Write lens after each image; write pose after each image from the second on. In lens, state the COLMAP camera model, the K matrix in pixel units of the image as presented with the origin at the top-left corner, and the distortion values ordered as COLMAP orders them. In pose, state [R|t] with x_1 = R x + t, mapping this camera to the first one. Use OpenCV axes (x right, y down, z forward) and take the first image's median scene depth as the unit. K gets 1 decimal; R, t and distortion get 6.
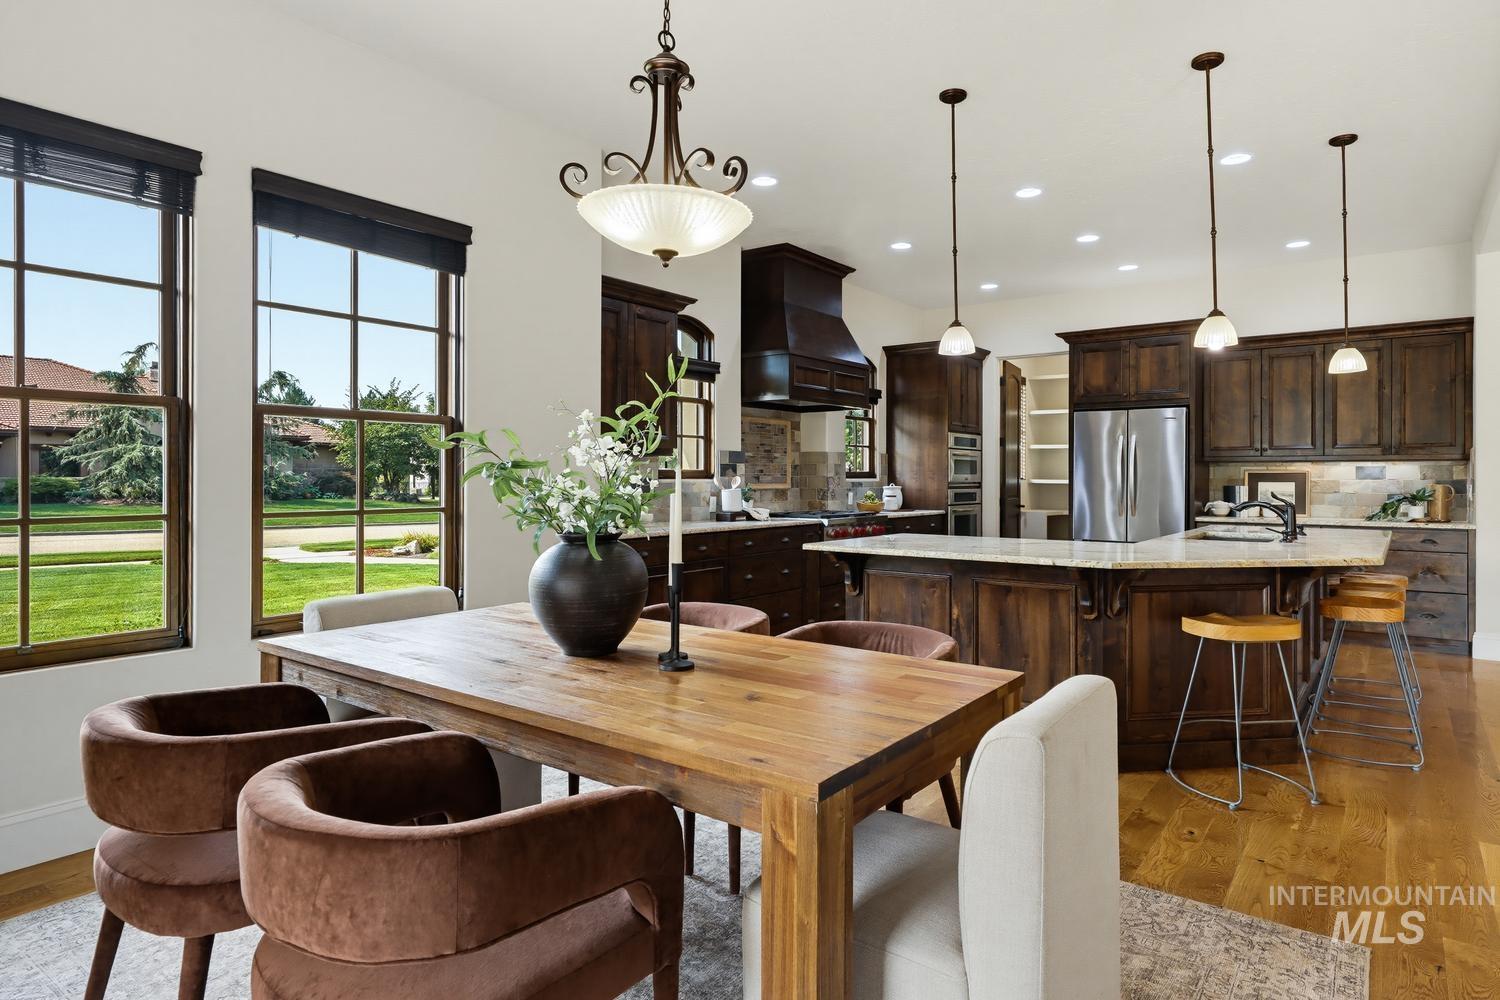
lens RADIAL K [[822.5, 0, 751.3], [0, 822.5, 491.8], [0, 0, 1]] dist [-0.000334, -0.000009]
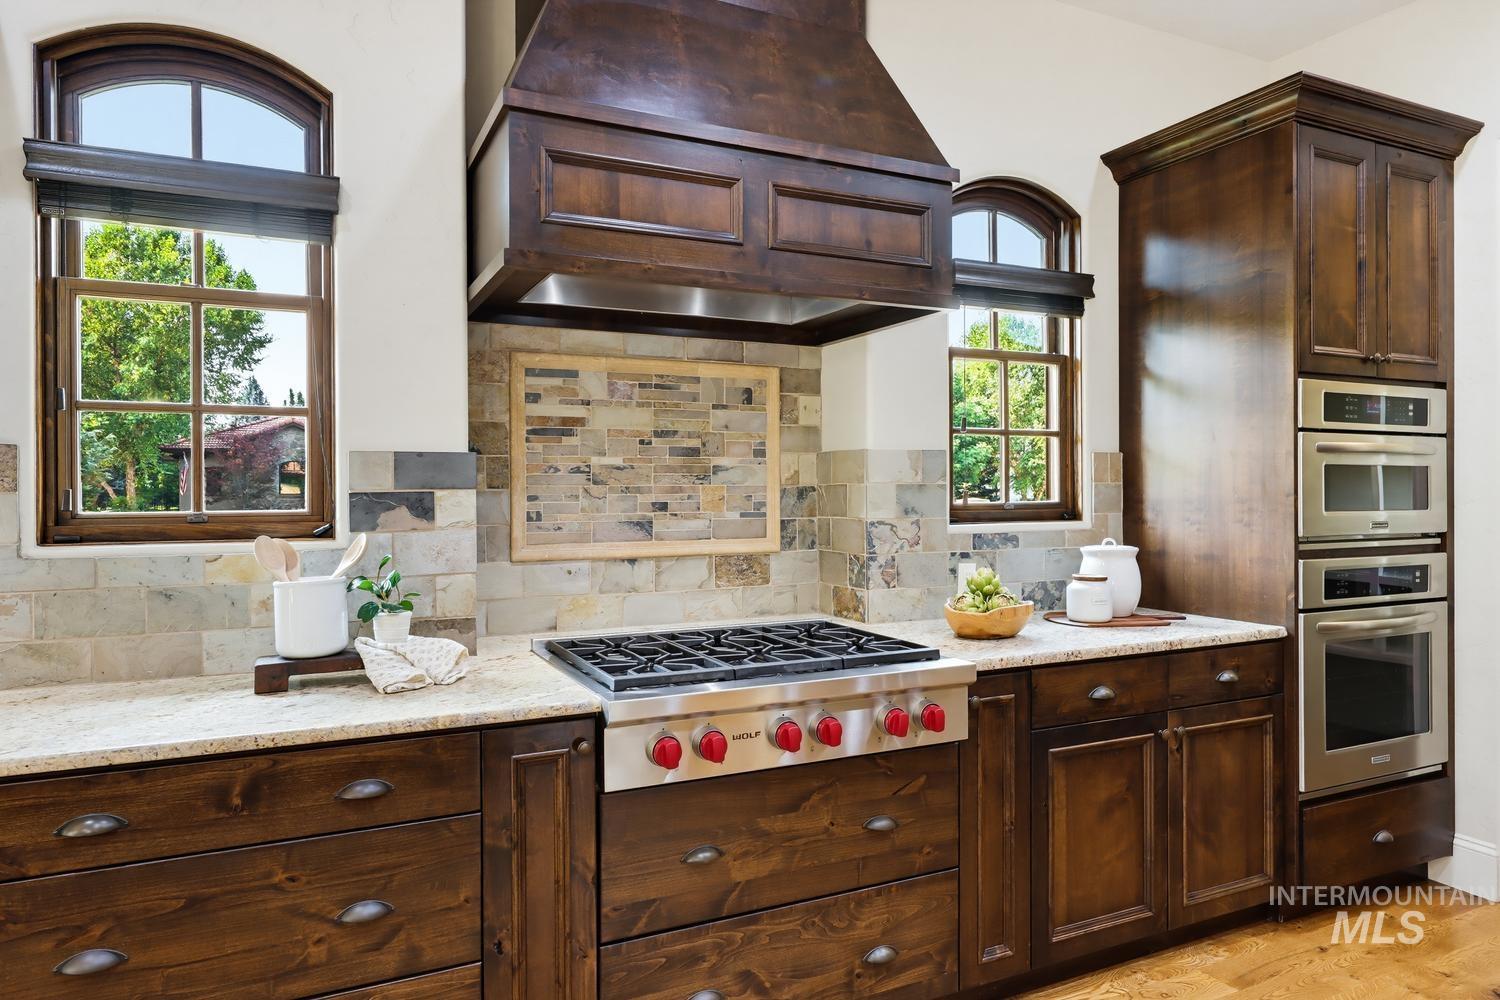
lens RADIAL K [[945.4, 0, 752.1], [0, 945.4, 495.7], [0, 0, 1]] dist [0.007674, 0.001403]
pose [[0.898956, -0.000545, -0.438039, 0.208462], [-0.003116, 0.999966, -0.007640, -0.023948], [0.438028, 0.008233, 0.898923, 0.575320]]
